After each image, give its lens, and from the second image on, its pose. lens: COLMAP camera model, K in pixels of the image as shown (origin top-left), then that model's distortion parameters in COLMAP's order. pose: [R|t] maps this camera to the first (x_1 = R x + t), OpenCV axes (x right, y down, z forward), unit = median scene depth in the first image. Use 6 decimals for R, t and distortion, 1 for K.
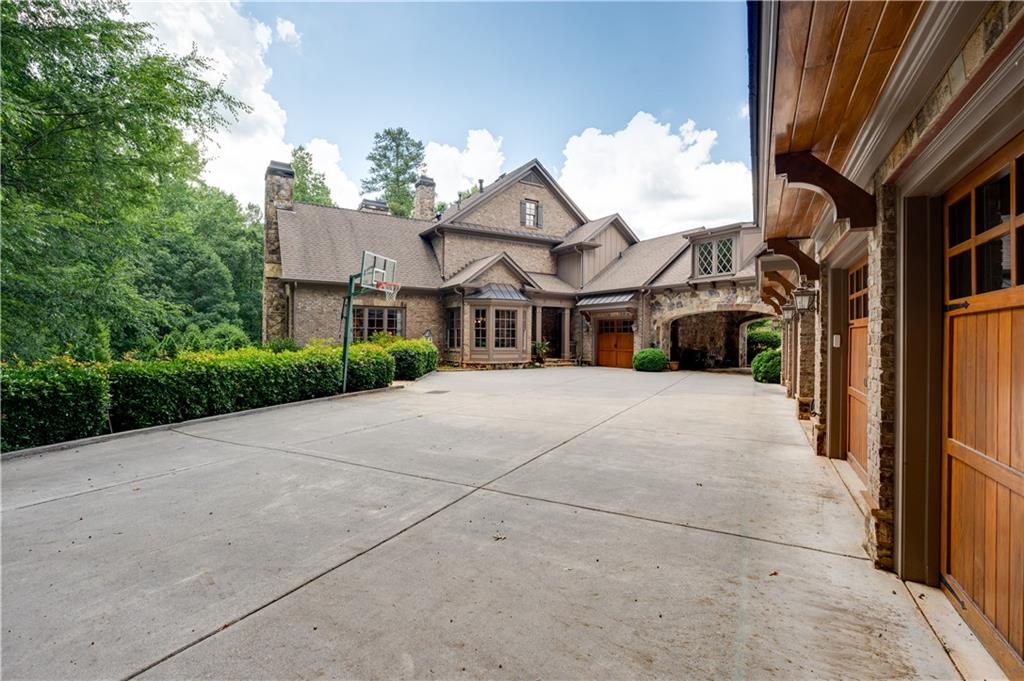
lens RADIAL K [[472.9, 0, 513.3], [0, 472.9, 339.6], [0, 0, 1]] dist [-0.001703, -0.000717]
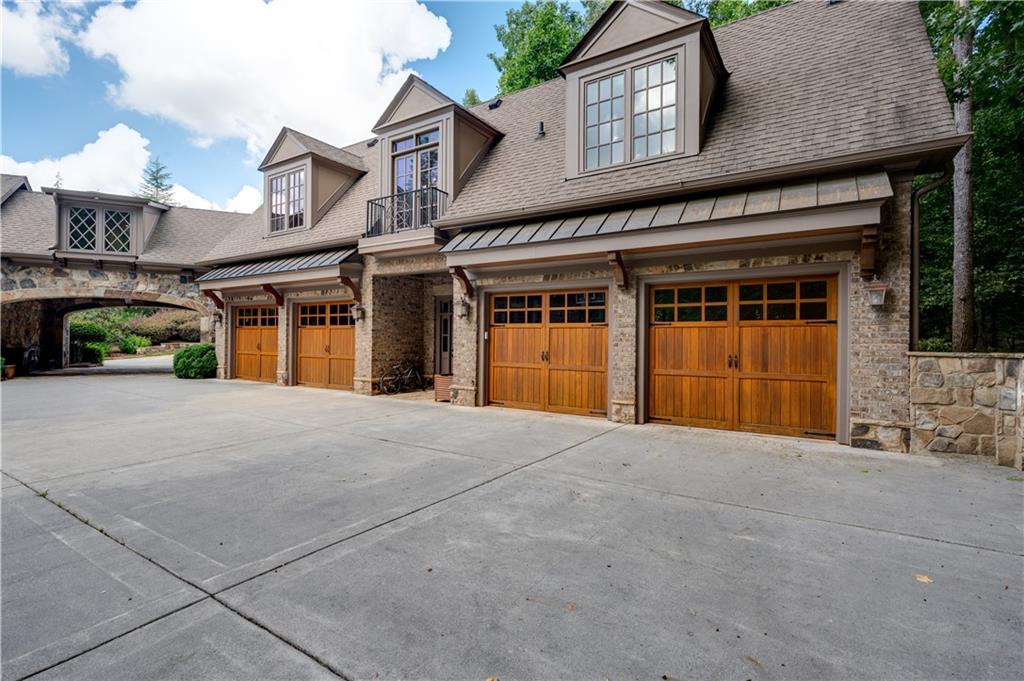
lens RADIAL K [[472.9, 0, 514.4], [0, 472.9, 337.6], [0, 0, 1]] dist [-0.001703, -0.000717]
pose [[0.093756, -0.006747, 0.995572, -1.131552], [-0.002607, 0.999972, 0.007022, -0.001435], [-0.995592, -0.003254, 0.093736, 0.870809]]
